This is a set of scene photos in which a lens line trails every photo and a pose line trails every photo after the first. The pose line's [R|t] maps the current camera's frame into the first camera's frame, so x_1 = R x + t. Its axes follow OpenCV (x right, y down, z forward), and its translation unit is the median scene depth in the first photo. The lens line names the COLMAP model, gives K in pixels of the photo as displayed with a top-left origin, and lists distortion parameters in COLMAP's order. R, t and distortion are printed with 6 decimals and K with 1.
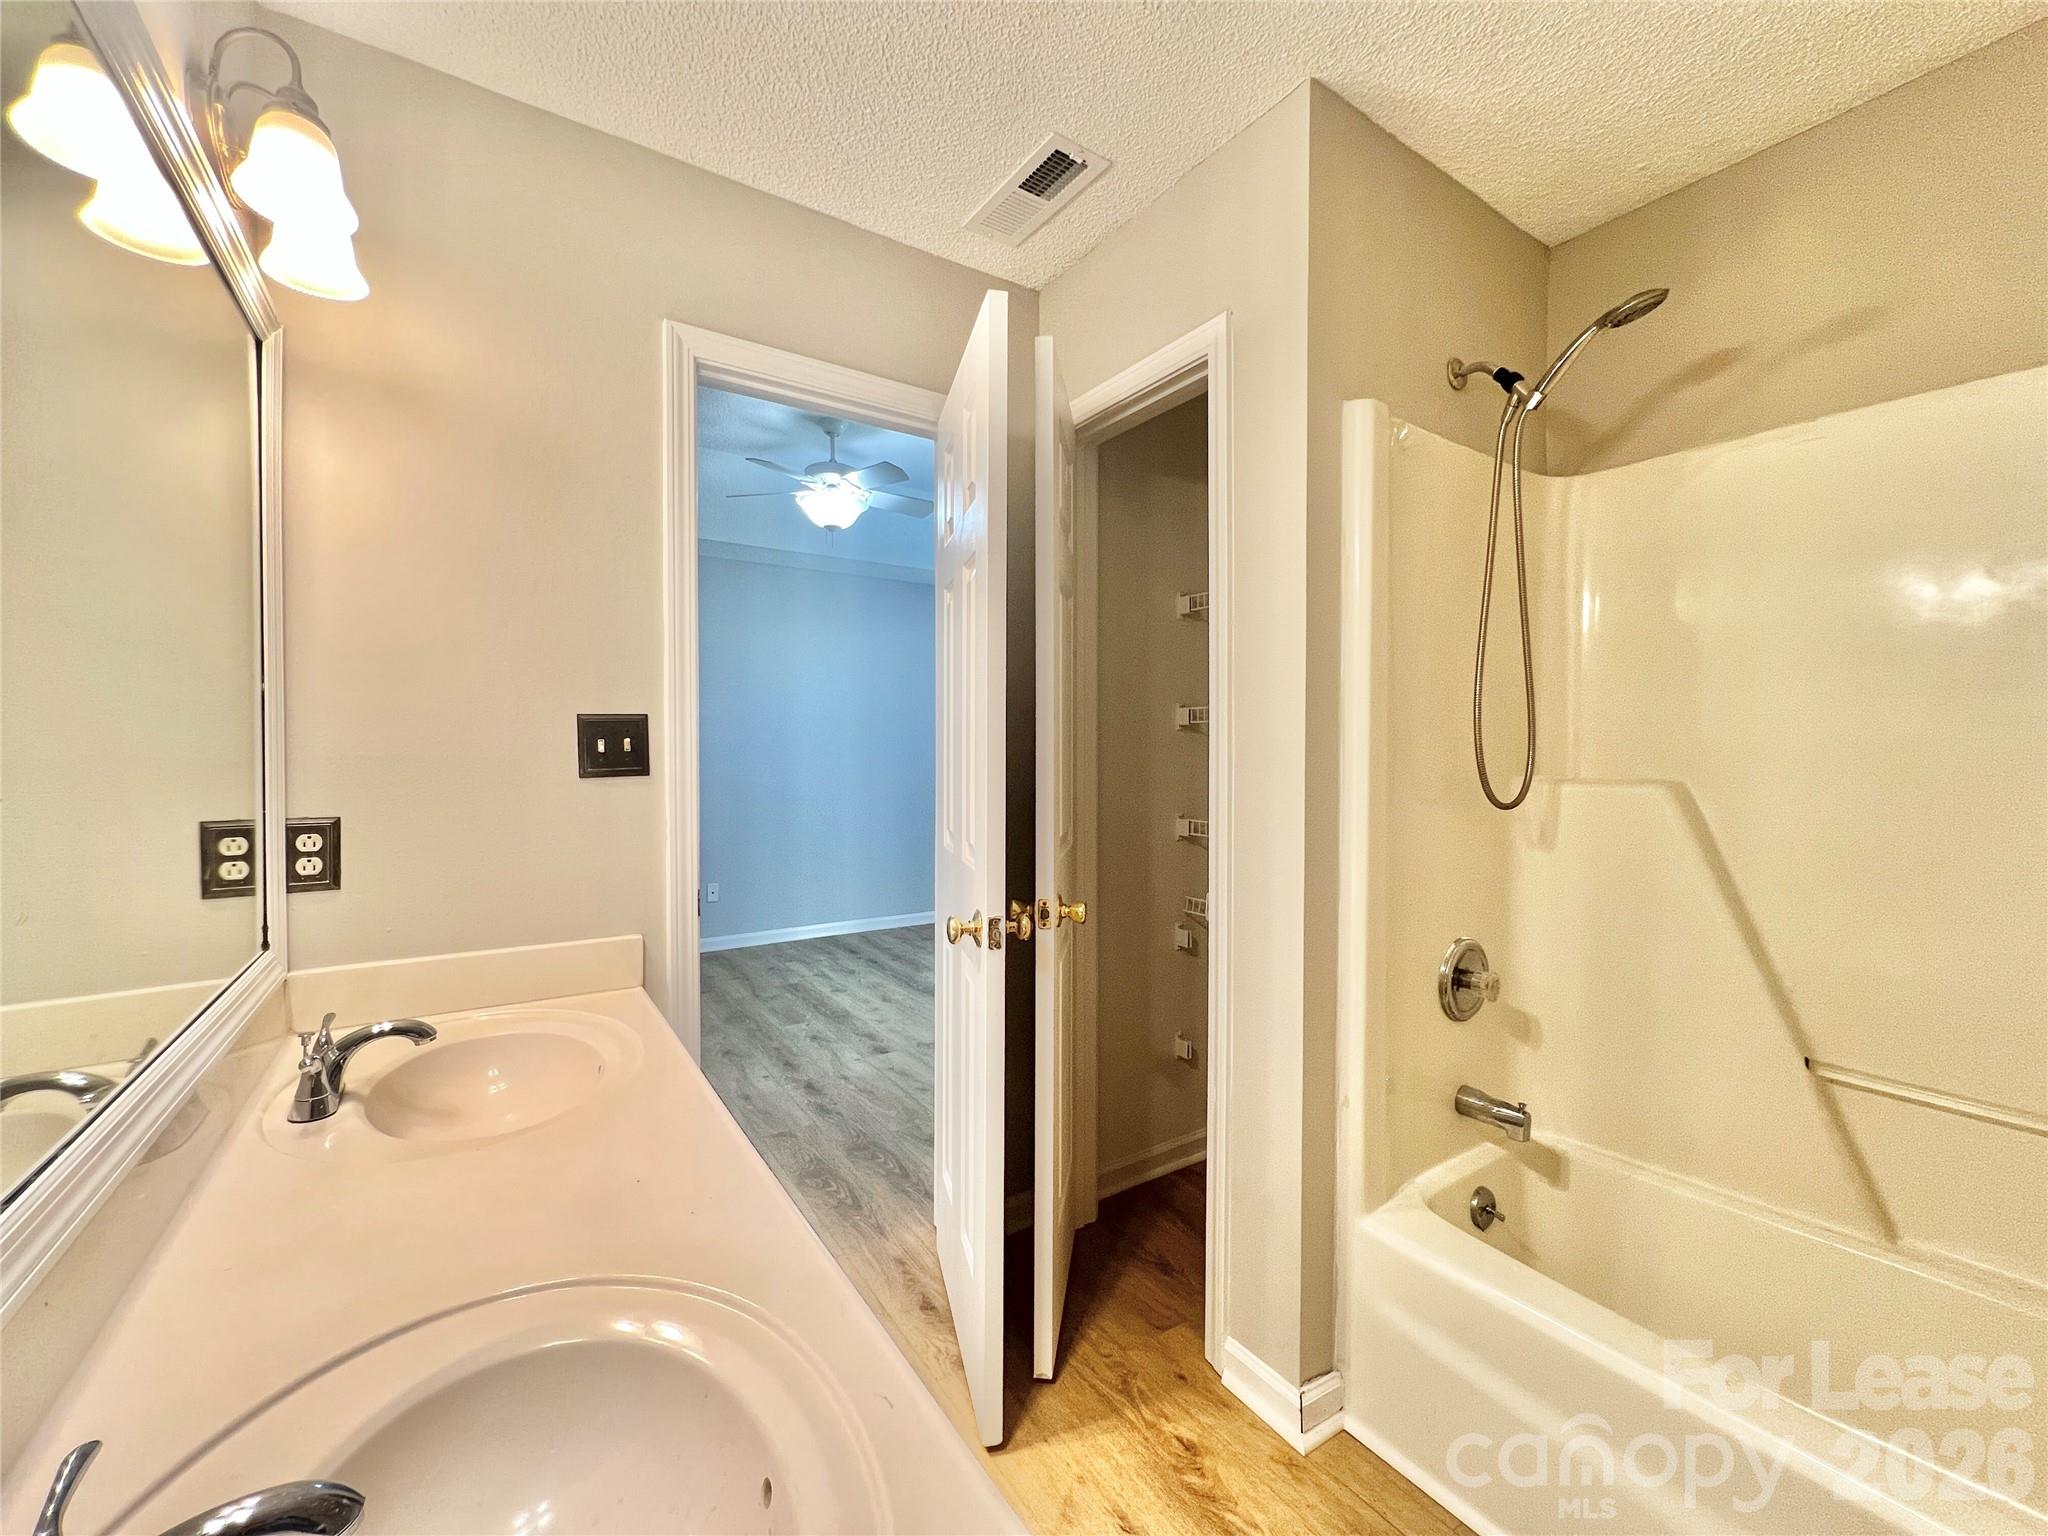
lens RADIAL K [[822.5, 0, 1023.0], [0, 822.5, 761.0], [0, 0, 1]] dist [-0.001186, 0.000724]
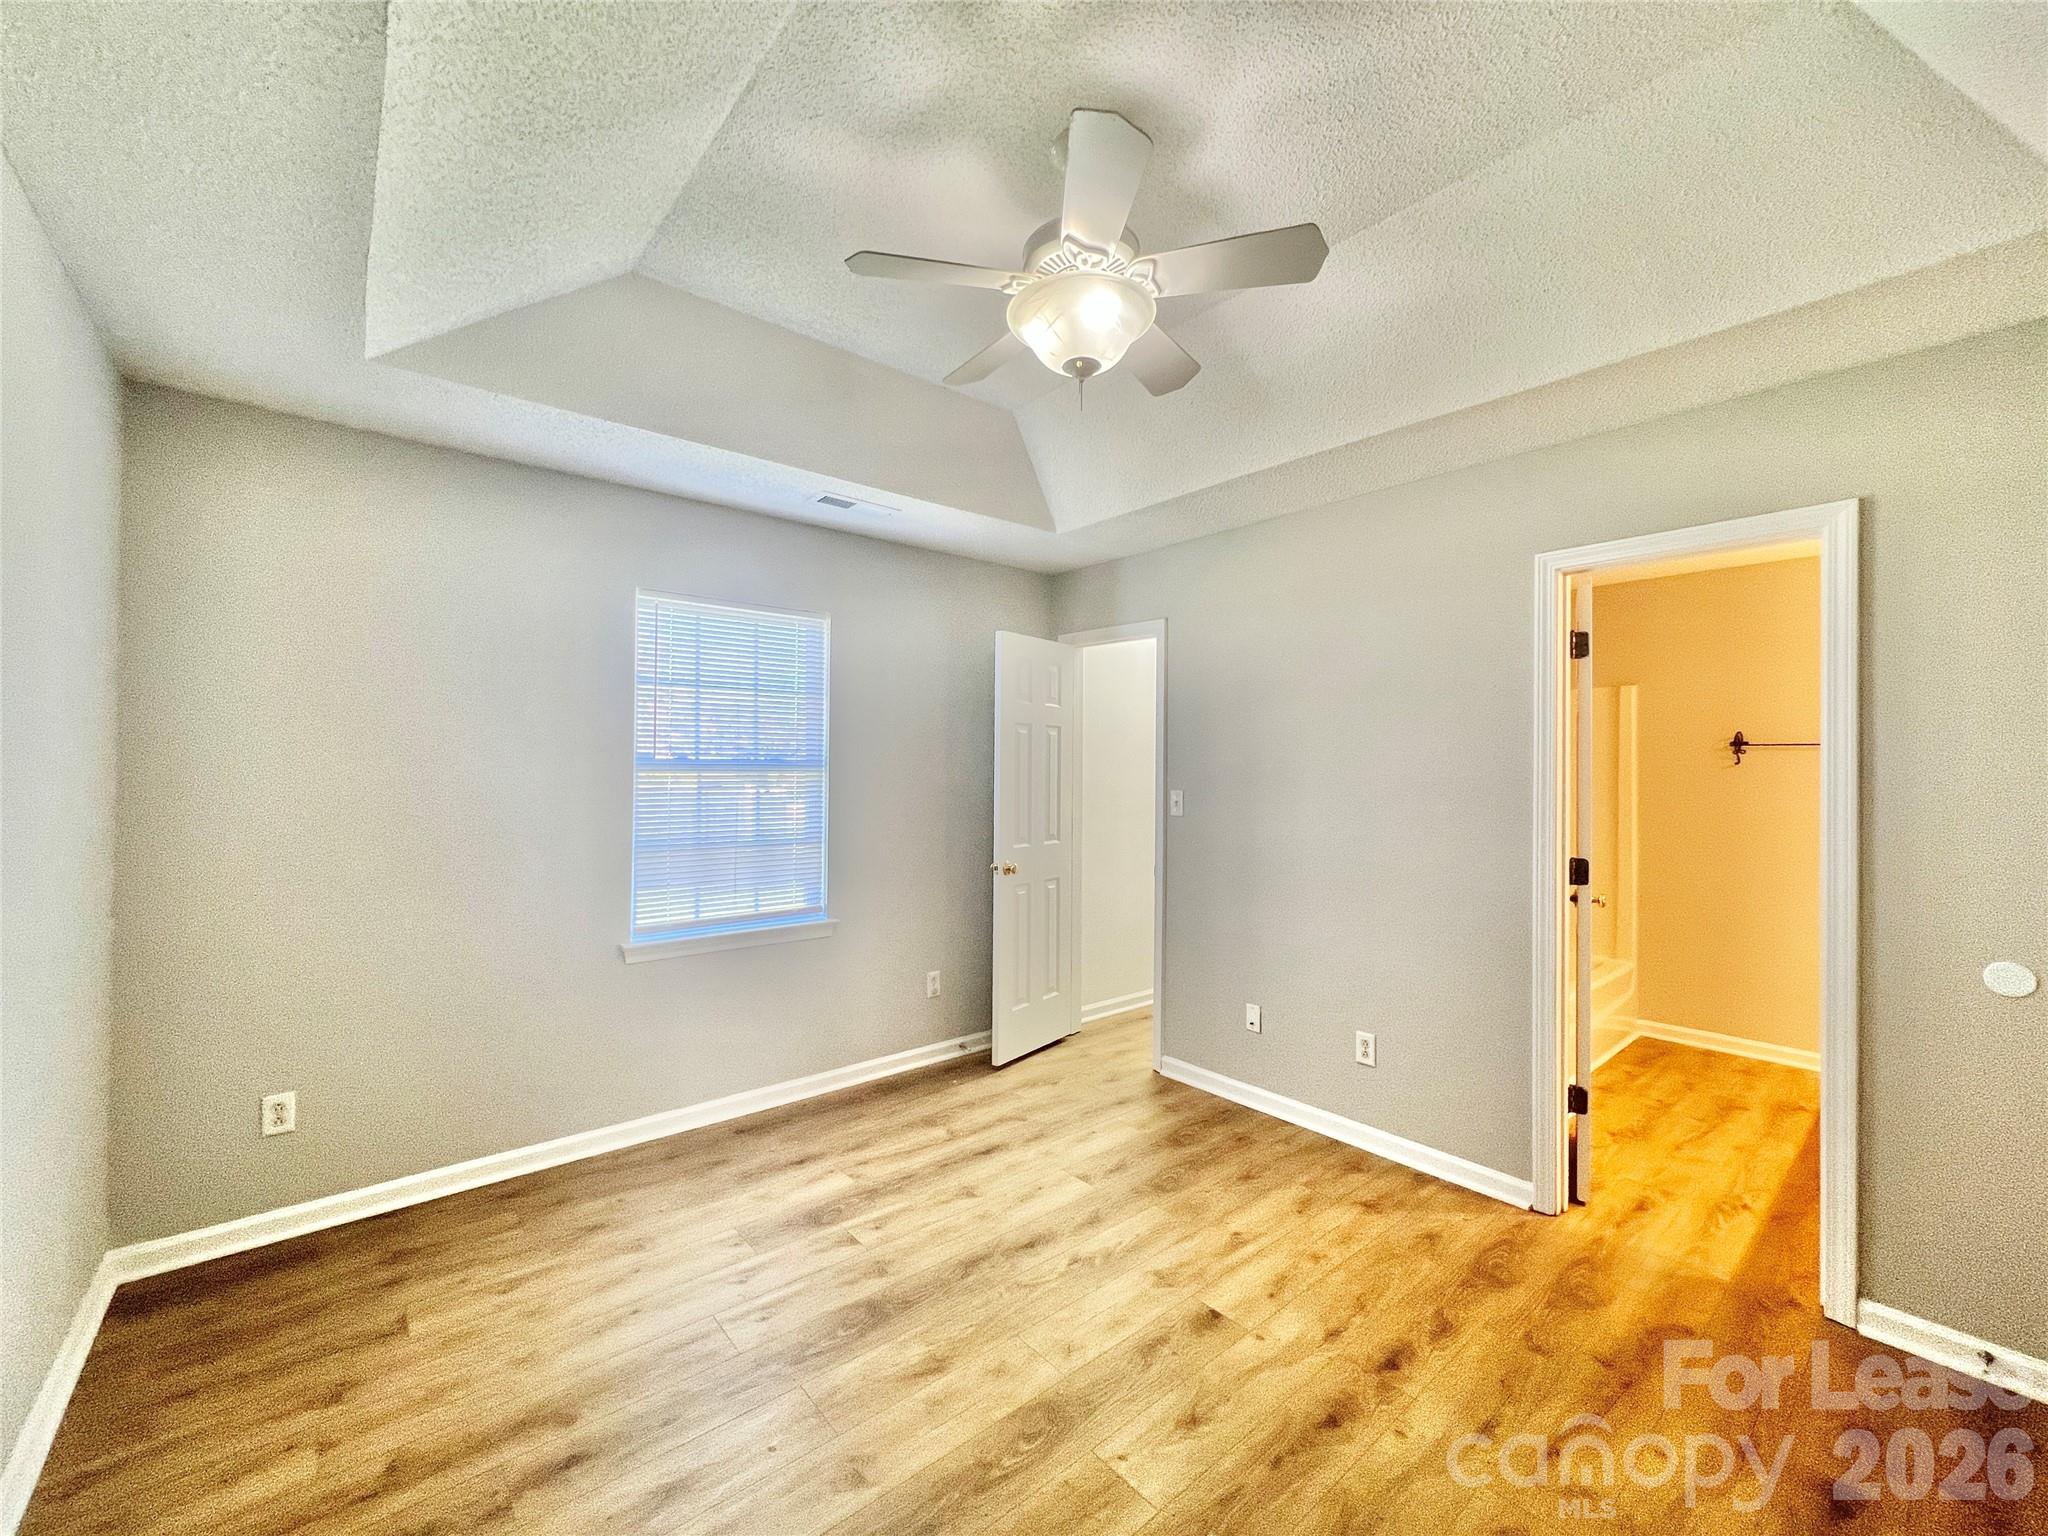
lens RADIAL K [[822.5, 0, 1023.0], [0, 822.5, 761.0], [0, 0, 1]] dist [-0.001186, 0.000724]
pose [[-0.112980, 0.008245, 0.993563, -0.771683], [0.008586, 0.999936, -0.007322, -0.059341], [-0.993560, 0.007704, -0.113043, 1.210488]]
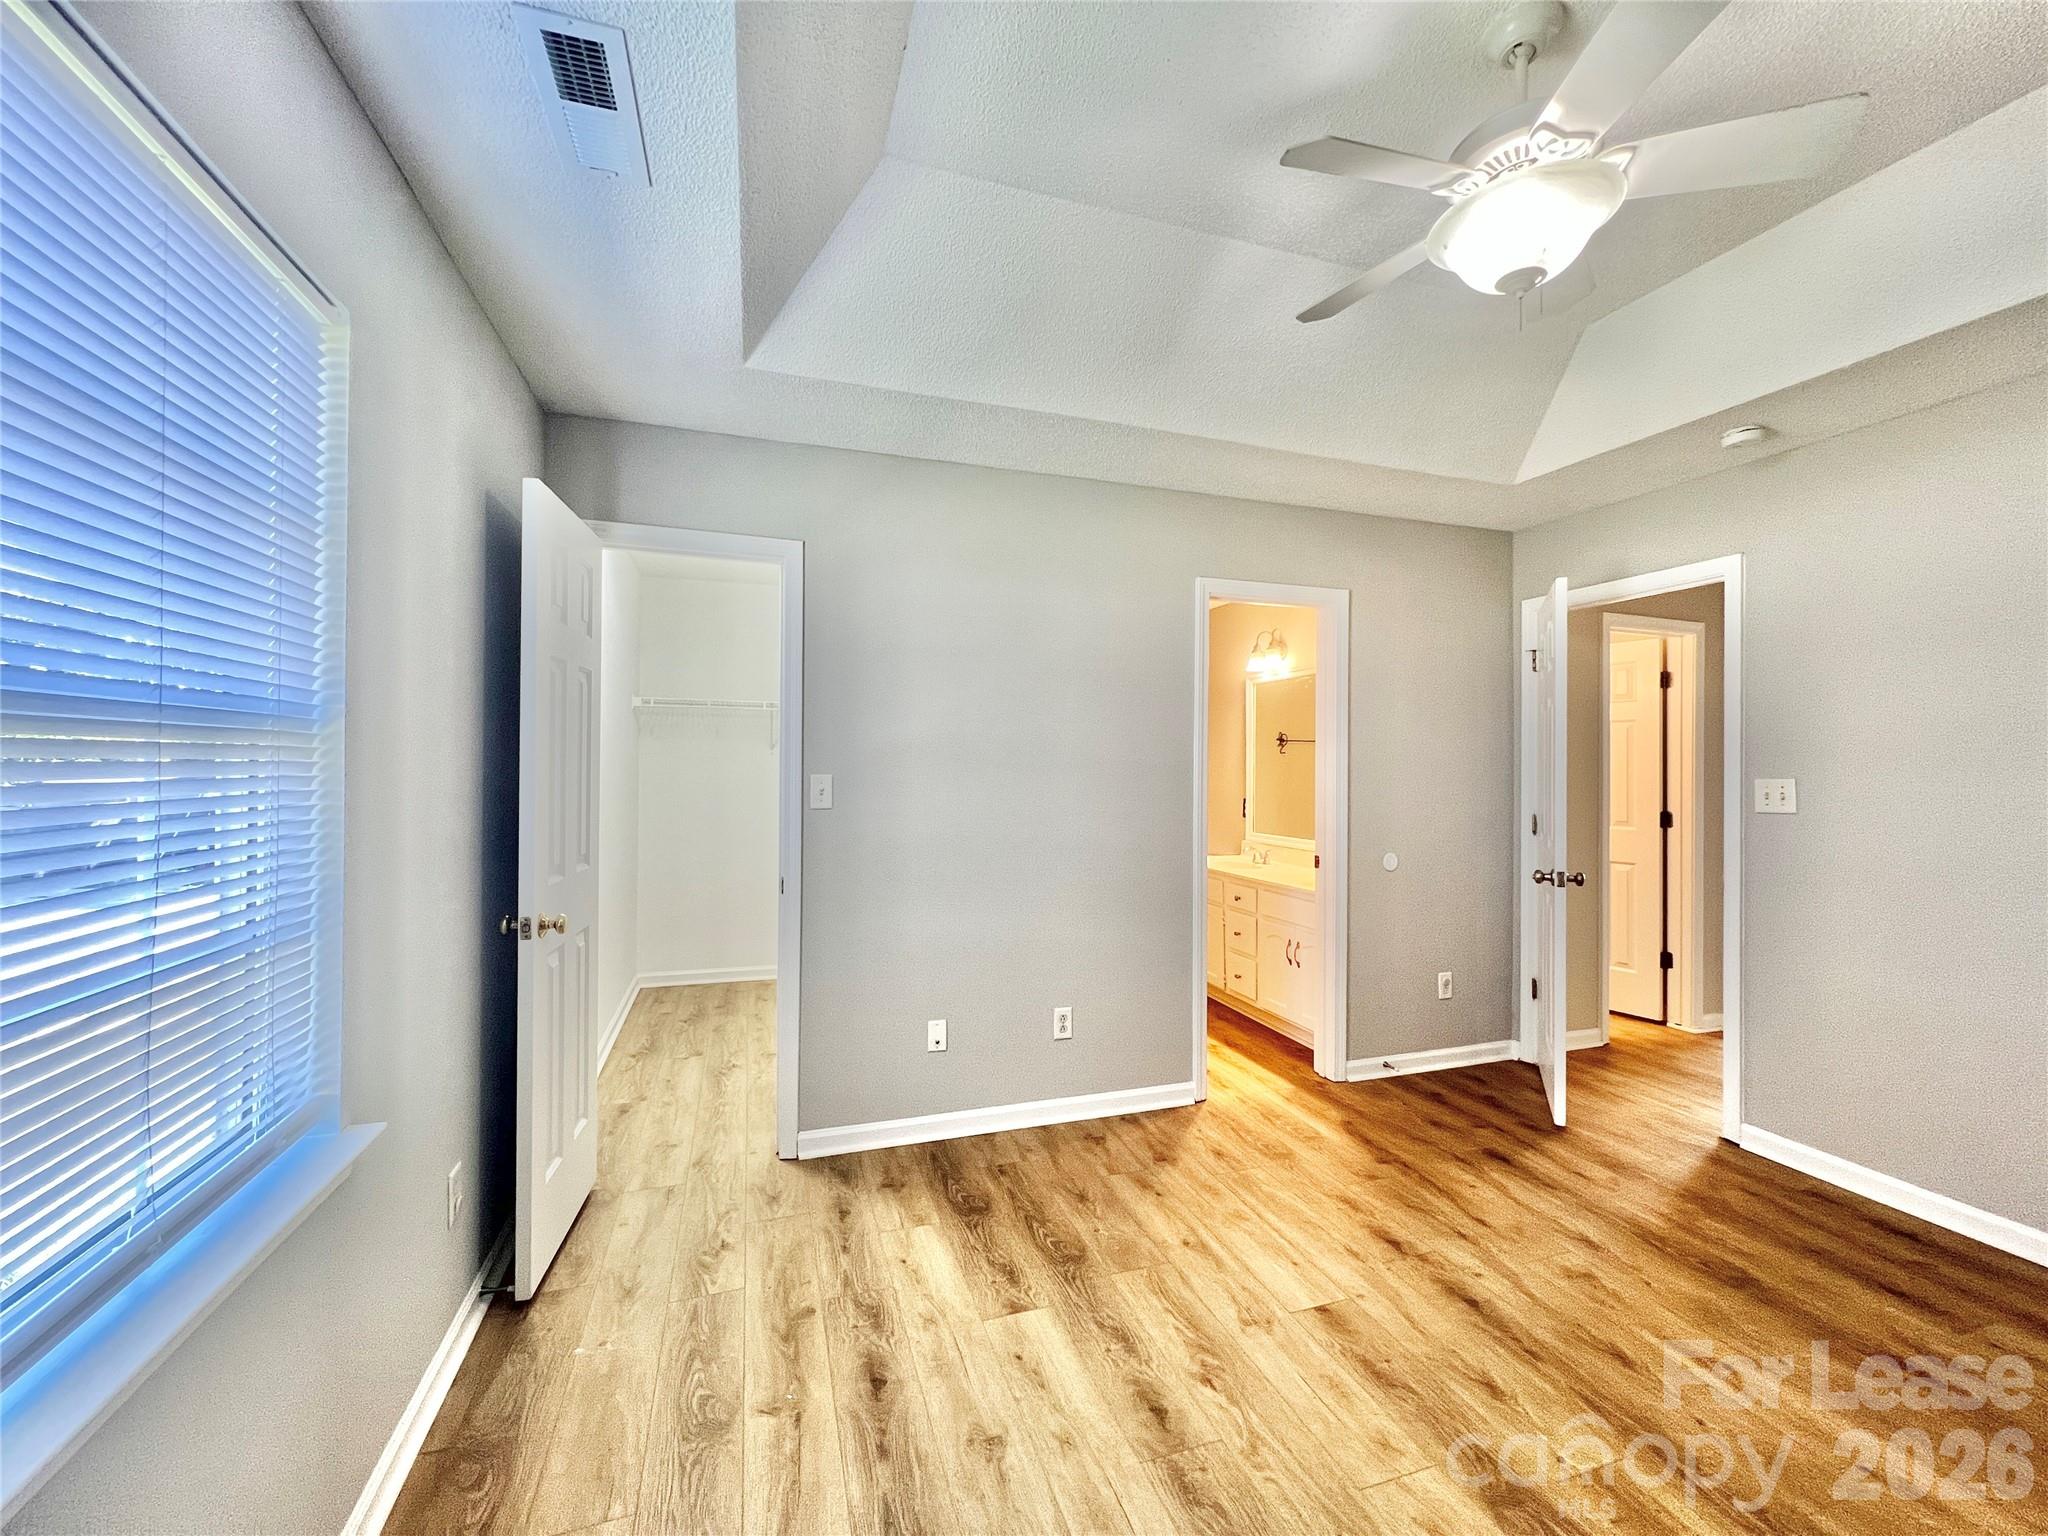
lens RADIAL K [[822.5, 0, 1023.0], [0, 822.5, 761.0], [0, 0, 1]] dist [-0.001186, 0.000724]
pose [[-0.964177, -0.006860, 0.265173, -0.115002], [-0.003628, 0.999913, 0.012677, -0.050740], [-0.265237, 0.011261, -0.964118, 1.628500]]
